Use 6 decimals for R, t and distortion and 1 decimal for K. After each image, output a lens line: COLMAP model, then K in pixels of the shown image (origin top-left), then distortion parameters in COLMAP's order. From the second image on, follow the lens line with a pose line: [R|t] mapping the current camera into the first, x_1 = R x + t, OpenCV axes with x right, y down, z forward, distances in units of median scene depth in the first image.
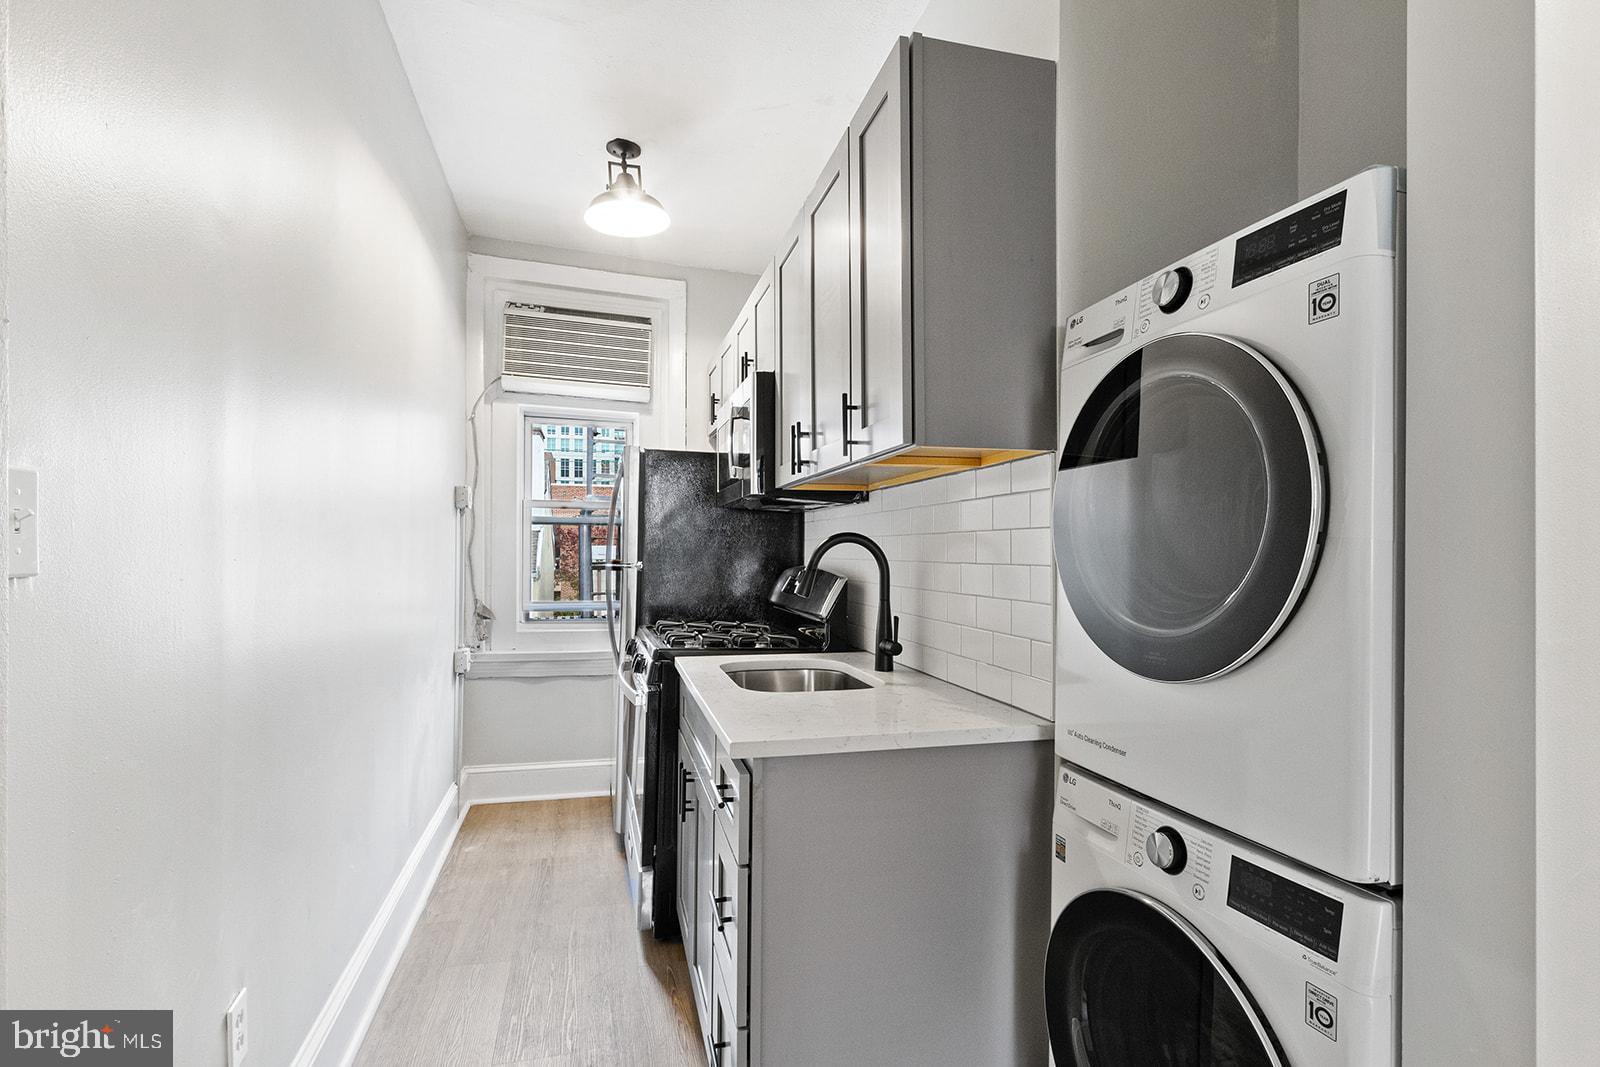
lens RADIAL K [[744.1, 0, 800.0], [0, 744.1, 551.4], [0, 0, 1]] dist [0.001741, -0.000050]
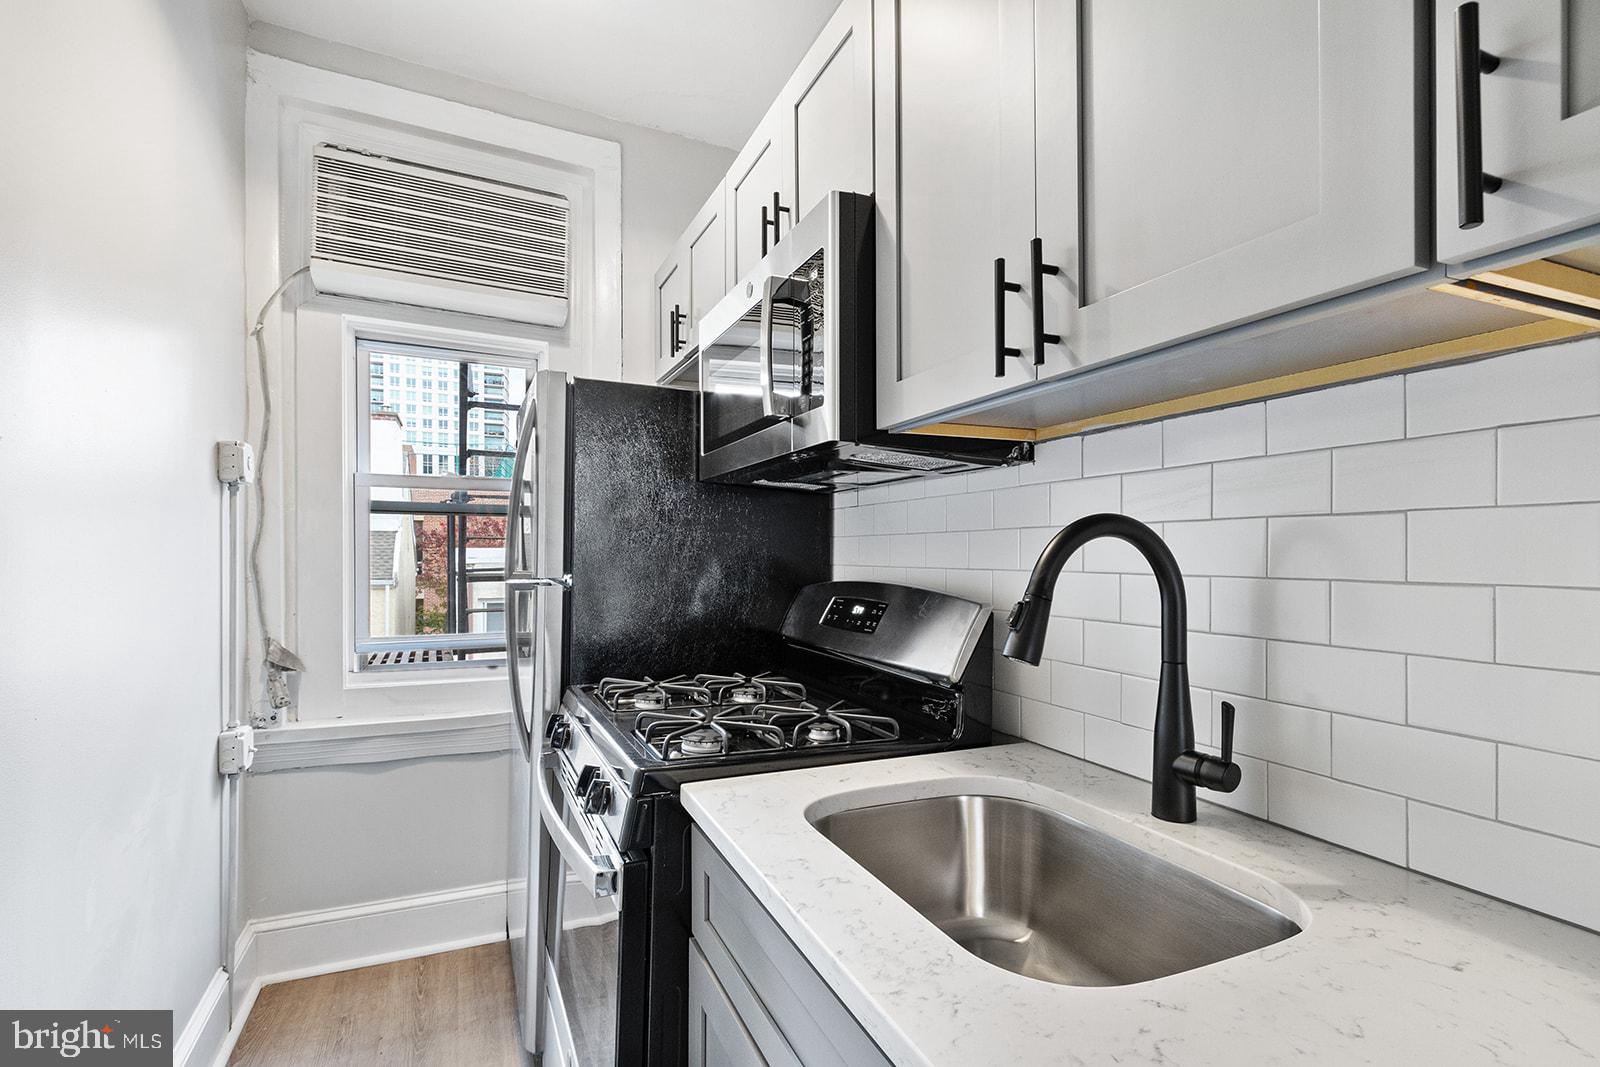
lens RADIAL K [[745.7, 0, 800.7], [0, 745.7, 557.9], [0, 0, 1]] dist [0.001859, -0.000672]
pose [[0.987685, -0.005333, 0.156362, -0.113415], [0.004340, 0.999968, 0.006695, -0.001782], [-0.156393, -0.005934, 0.987677, 0.361218]]
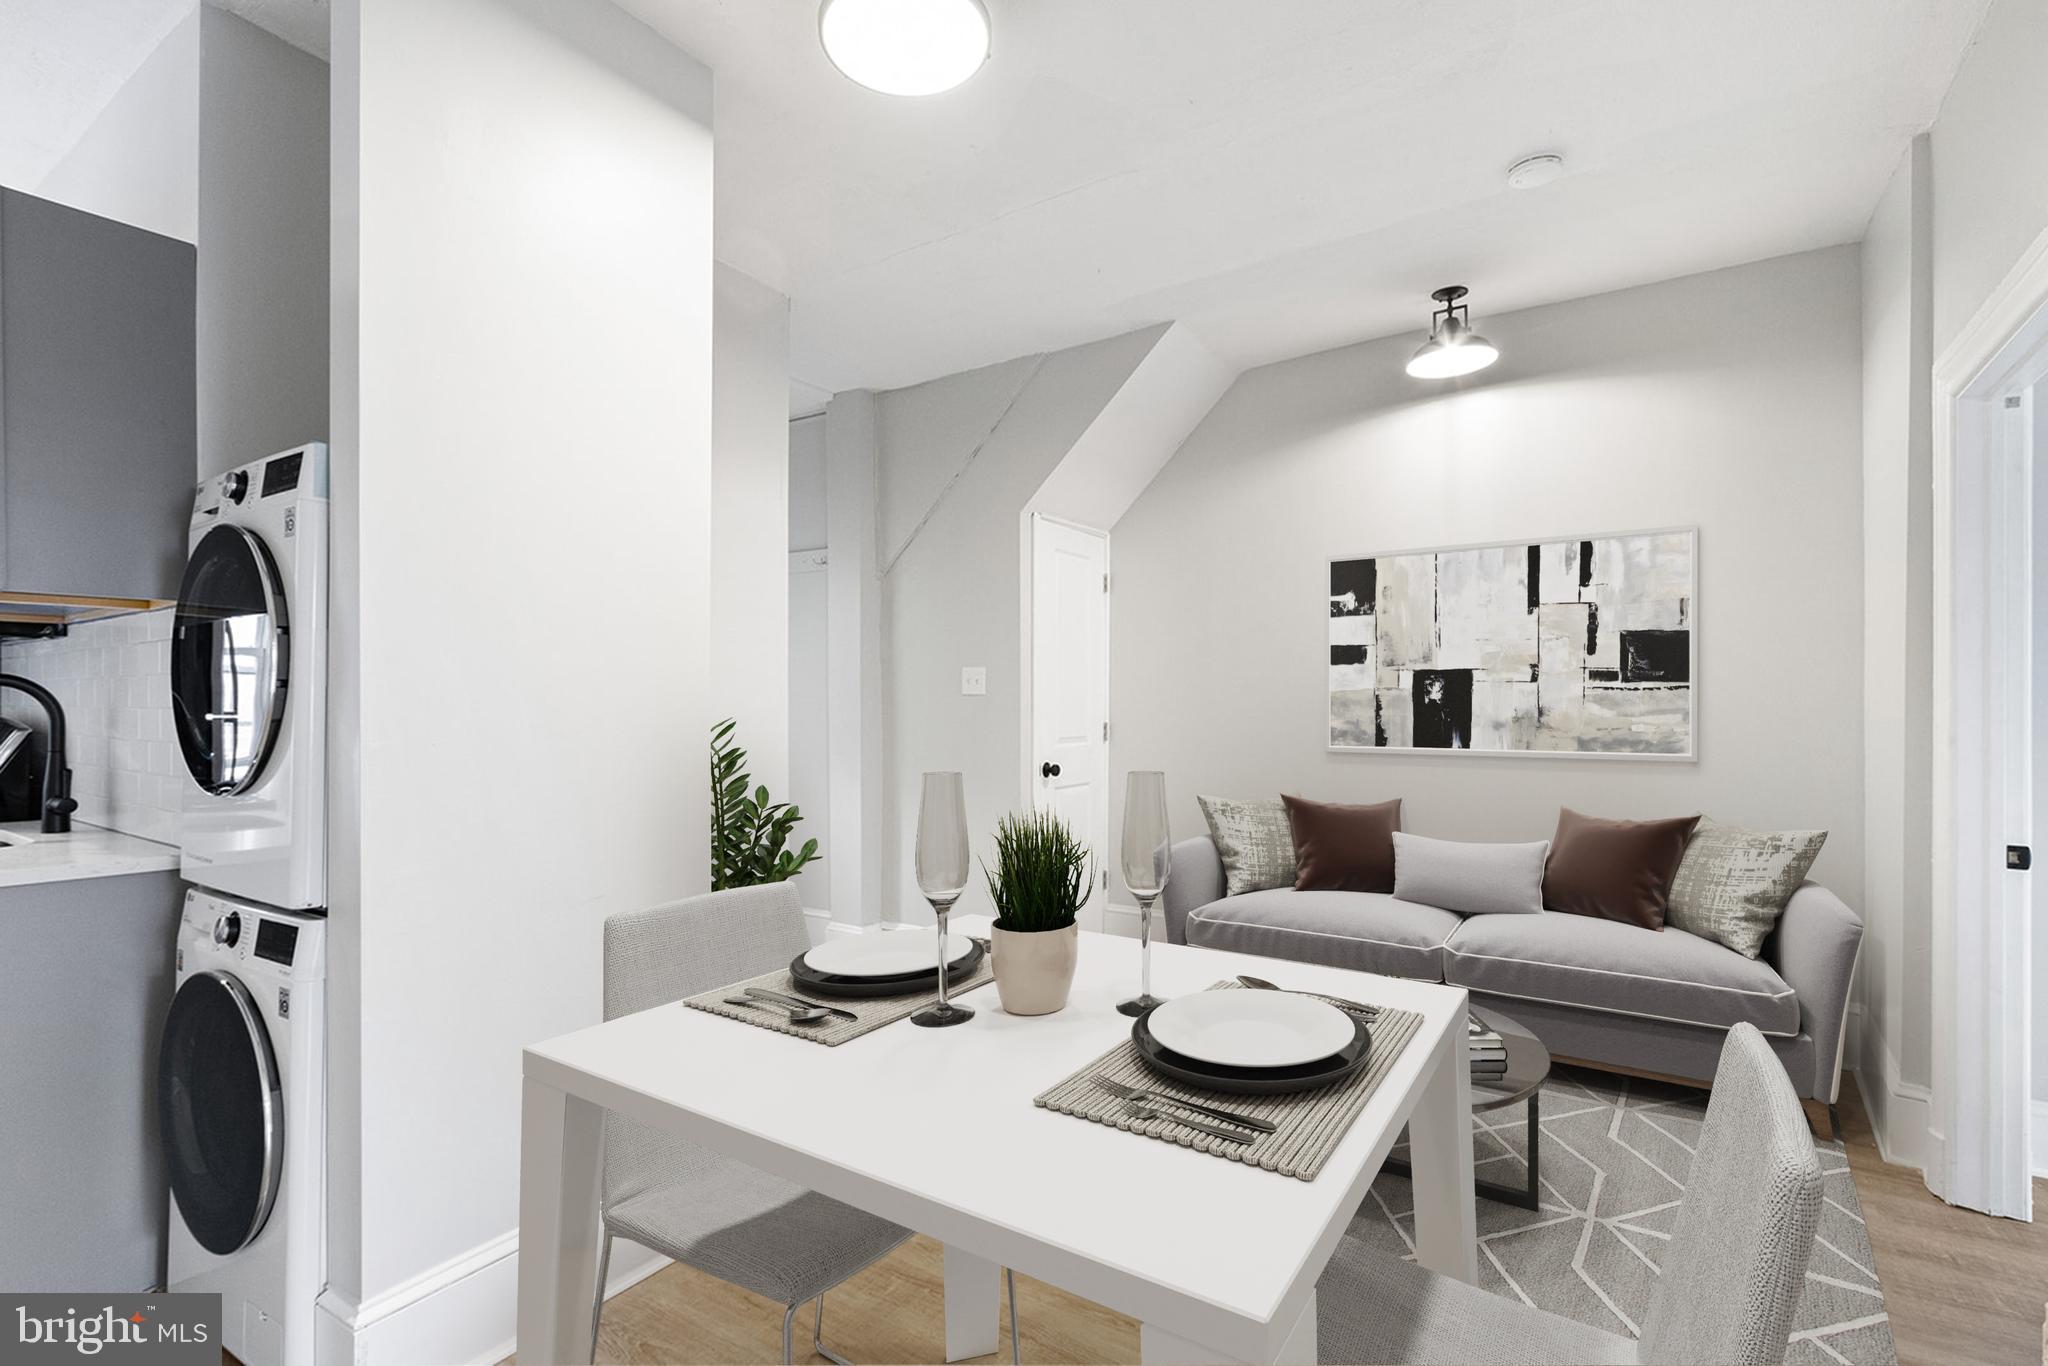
lens RADIAL K [[952.4, 0, 1024.0], [0, 952.4, 705.9], [0, 0, 1]] dist [0.001741, -0.000050]
pose [[0.762971, -0.005051, 0.646413, 0.159083], [0.001373, 0.999980, 0.006194, 0.004071], [-0.646432, -0.003839, 0.762962, -0.372354]]
